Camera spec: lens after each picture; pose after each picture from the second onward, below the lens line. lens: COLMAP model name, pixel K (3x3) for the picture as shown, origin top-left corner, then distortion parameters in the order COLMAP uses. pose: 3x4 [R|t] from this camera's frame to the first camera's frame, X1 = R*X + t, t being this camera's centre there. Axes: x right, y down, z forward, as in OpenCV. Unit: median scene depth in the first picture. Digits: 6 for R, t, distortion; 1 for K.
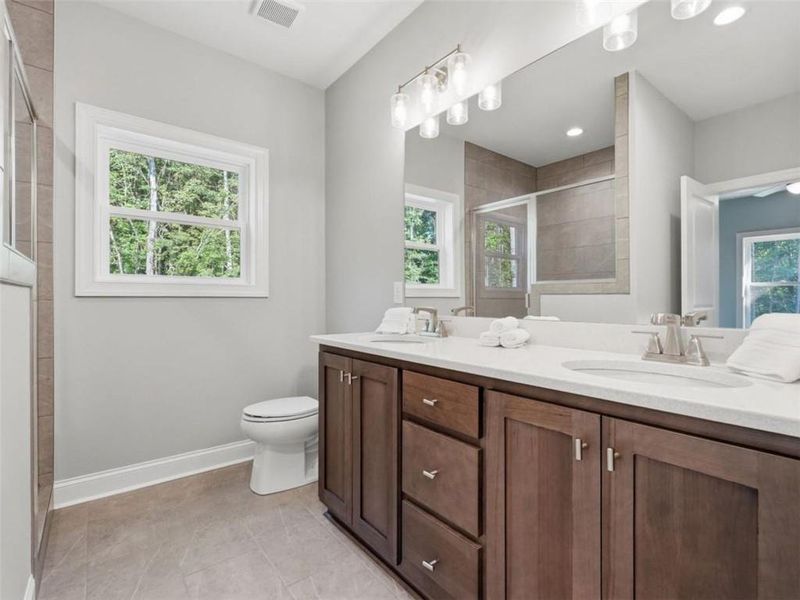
lens RADIAL K [[399.2, 0, 403.1], [0, 399.2, 299.7], [0, 0, 1]] dist [-0.002984, -0.000250]
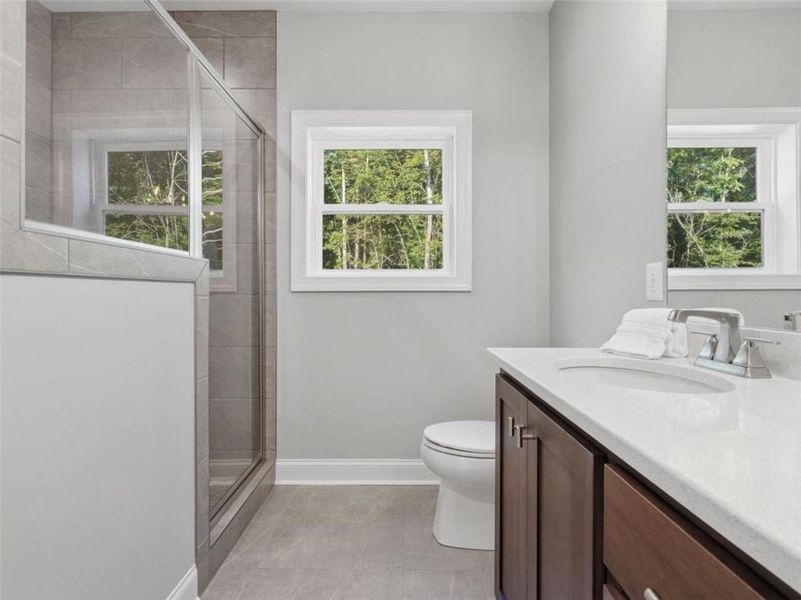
lens RADIAL K [[399.7, 0, 377.1], [0, 399.7, 296.2], [0, 0, 1]] dist [-0.002984, -0.000250]
pose [[0.766708, 0.000616, -0.641996, 0.050501], [0.002720, 0.999987, 0.004209, 0.000036], [0.641990, -0.004973, 0.766697, 0.319485]]
